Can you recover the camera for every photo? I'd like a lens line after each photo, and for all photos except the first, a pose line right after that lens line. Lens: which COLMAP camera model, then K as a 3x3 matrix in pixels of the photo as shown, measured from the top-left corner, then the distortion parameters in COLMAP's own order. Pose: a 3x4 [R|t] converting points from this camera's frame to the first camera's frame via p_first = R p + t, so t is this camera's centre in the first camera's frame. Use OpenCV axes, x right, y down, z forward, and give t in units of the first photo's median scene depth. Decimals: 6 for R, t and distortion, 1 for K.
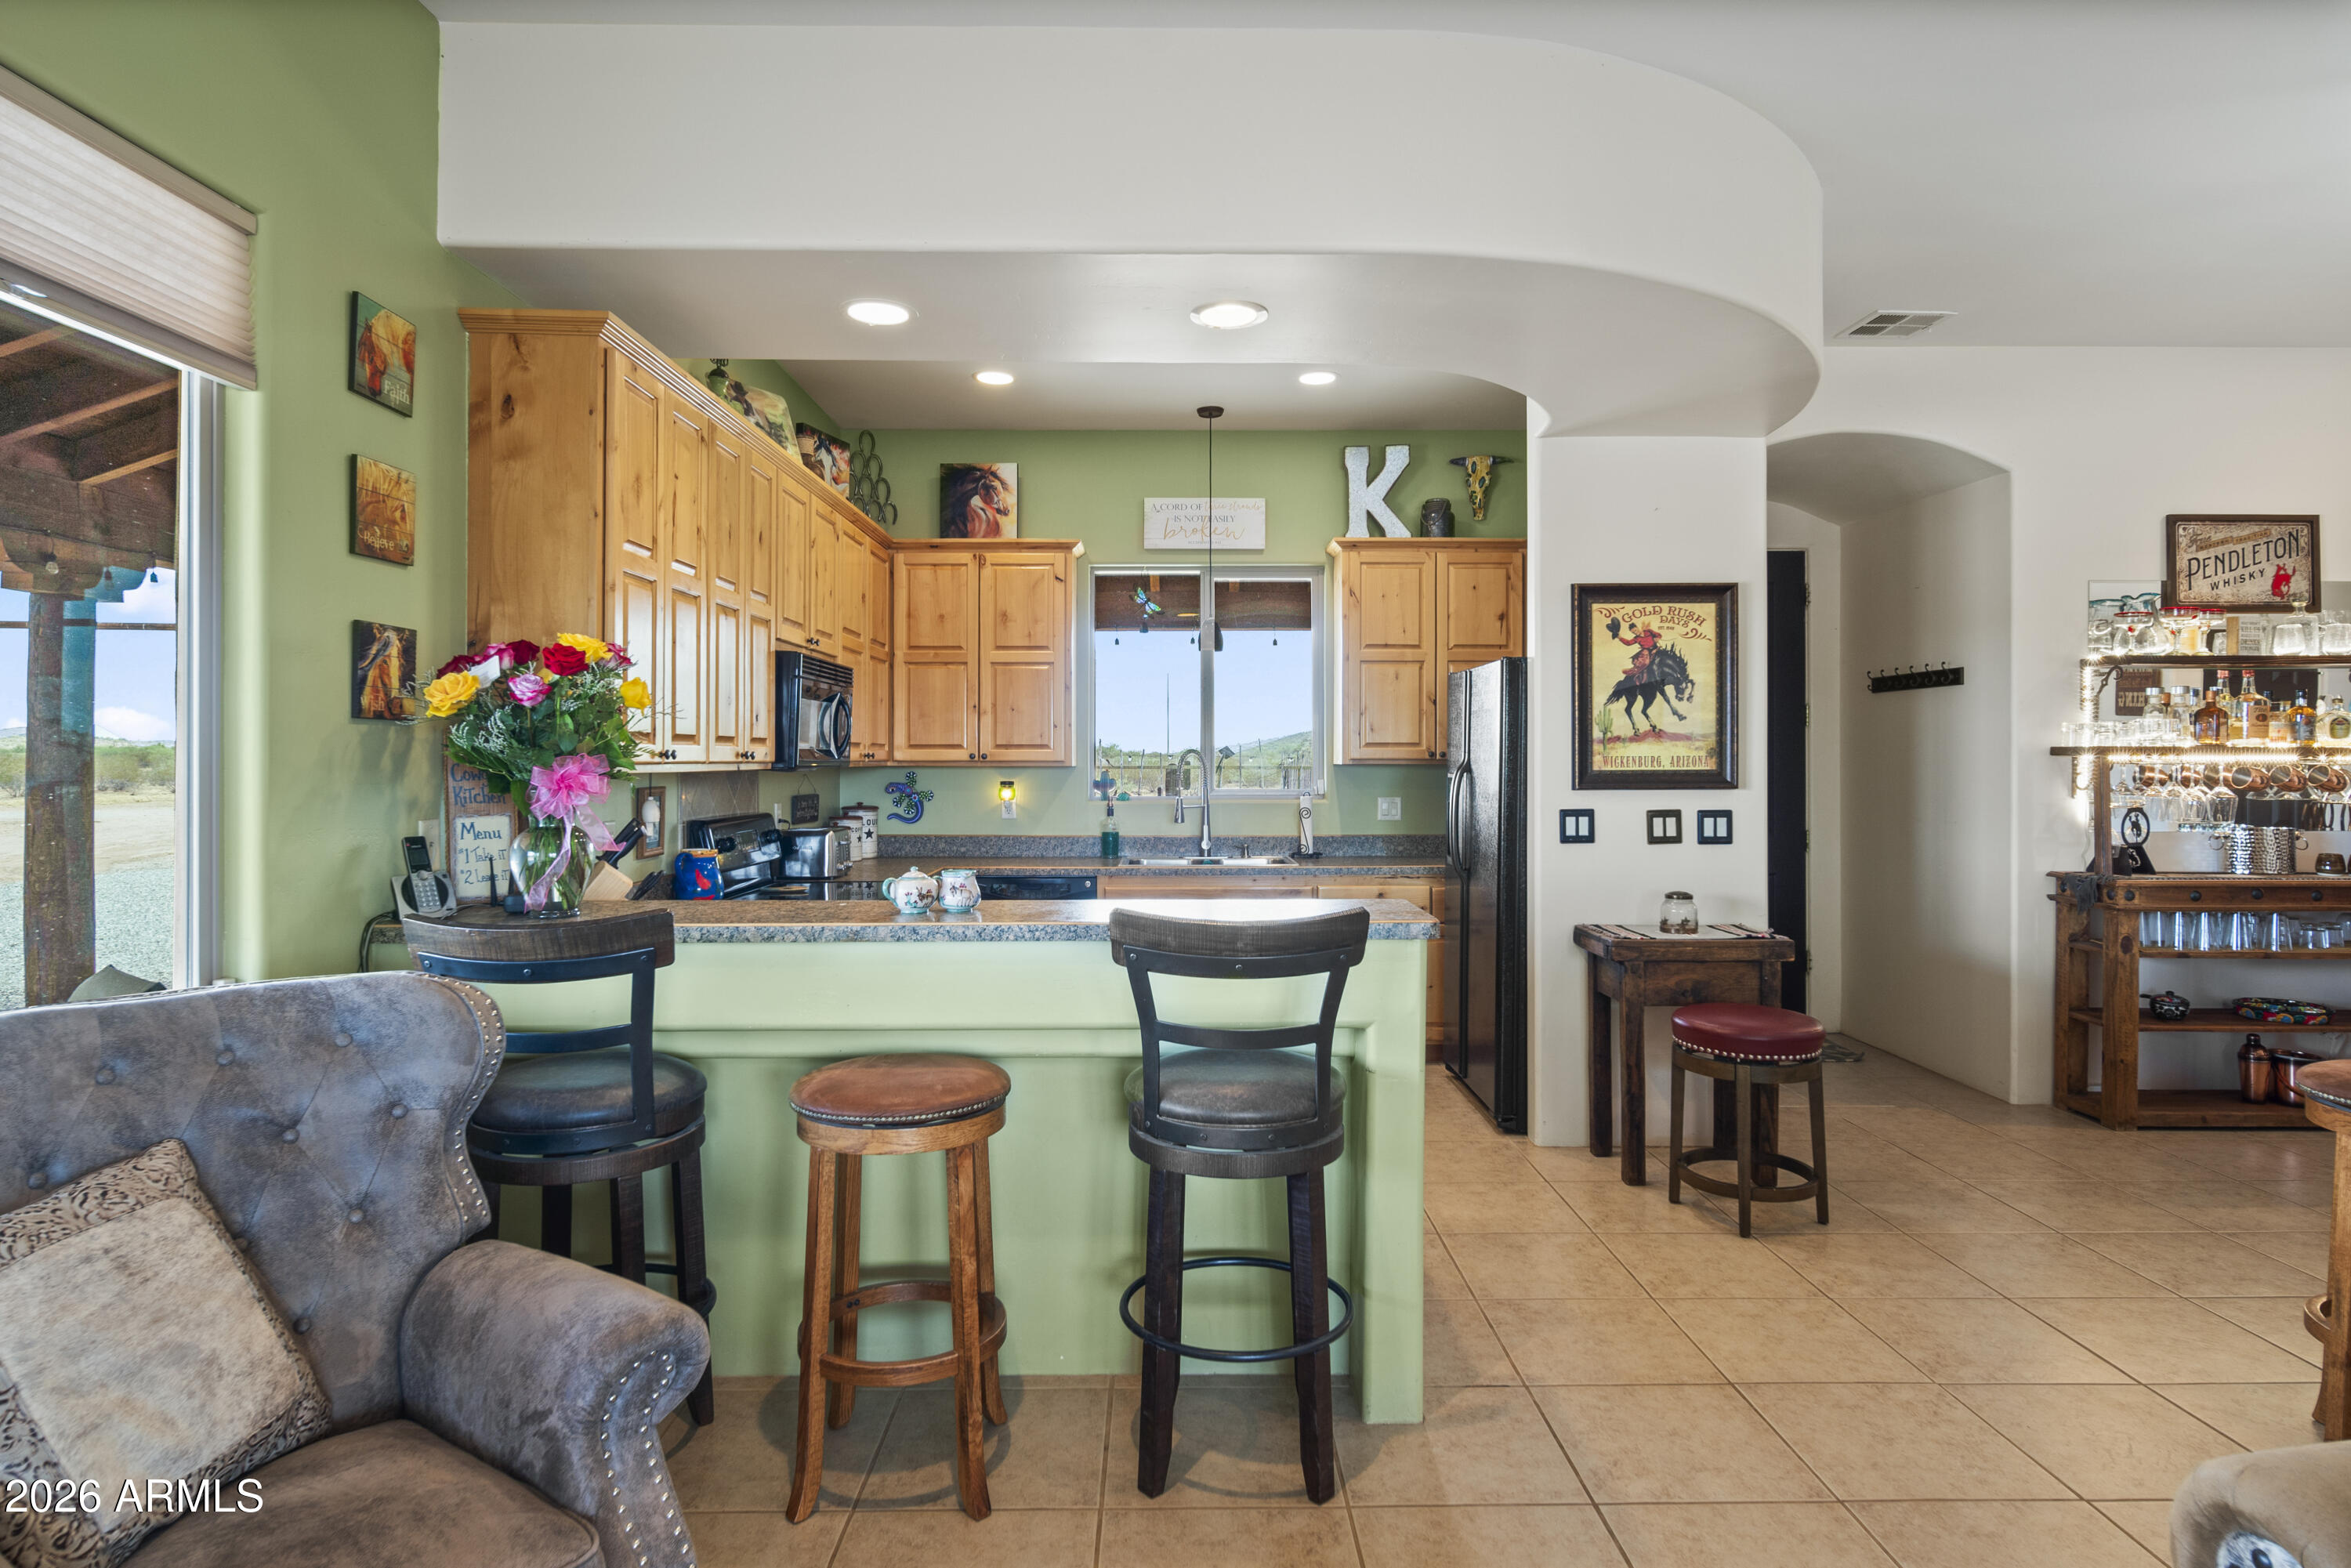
lens RADIAL K [[1264.2, 0, 1174.0], [0, 1264.2, 769.0], [0, 0, 1]] dist [0.002509, -0.000621]
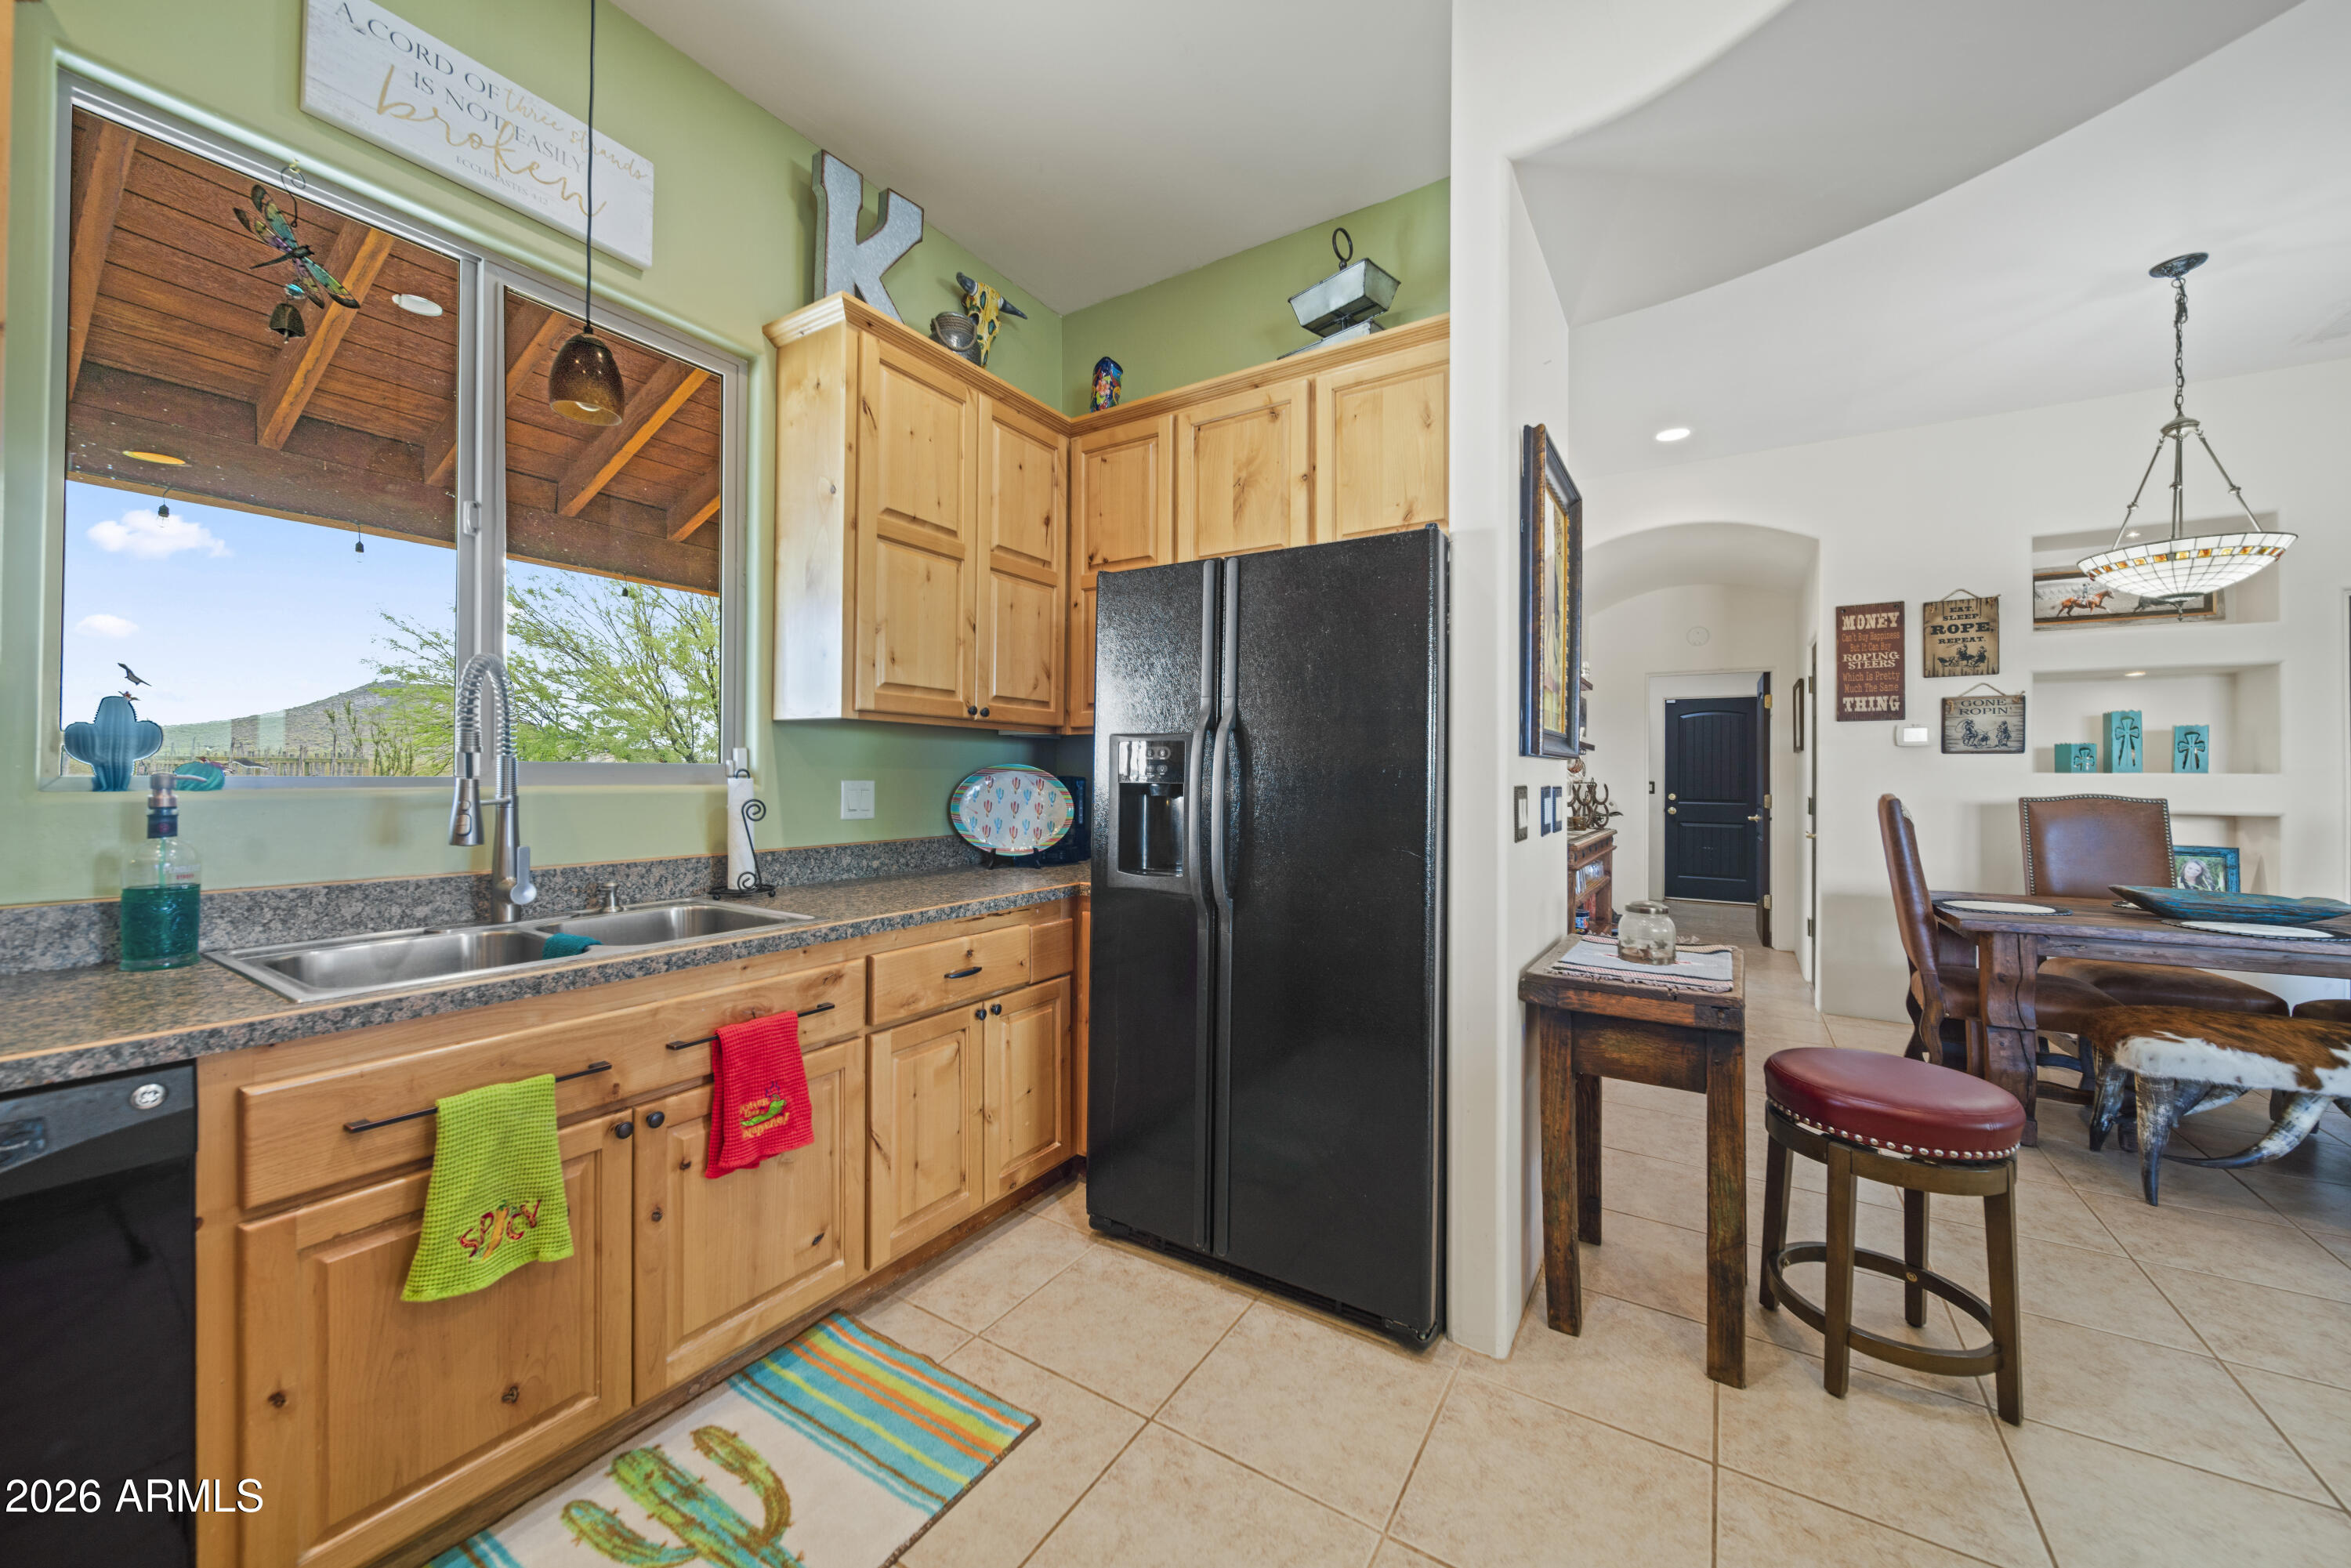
lens RADIAL K [[849.1, 0, 1184.9], [0, 849.1, 770.0], [0, 0, 1]] dist [0.000502, -0.002743]
pose [[0.534212, 0.009933, 0.845292, -0.129380], [-0.003000, 0.999947, -0.009854, 0.029437], [-0.845345, 0.002728, 0.534213, 0.917808]]
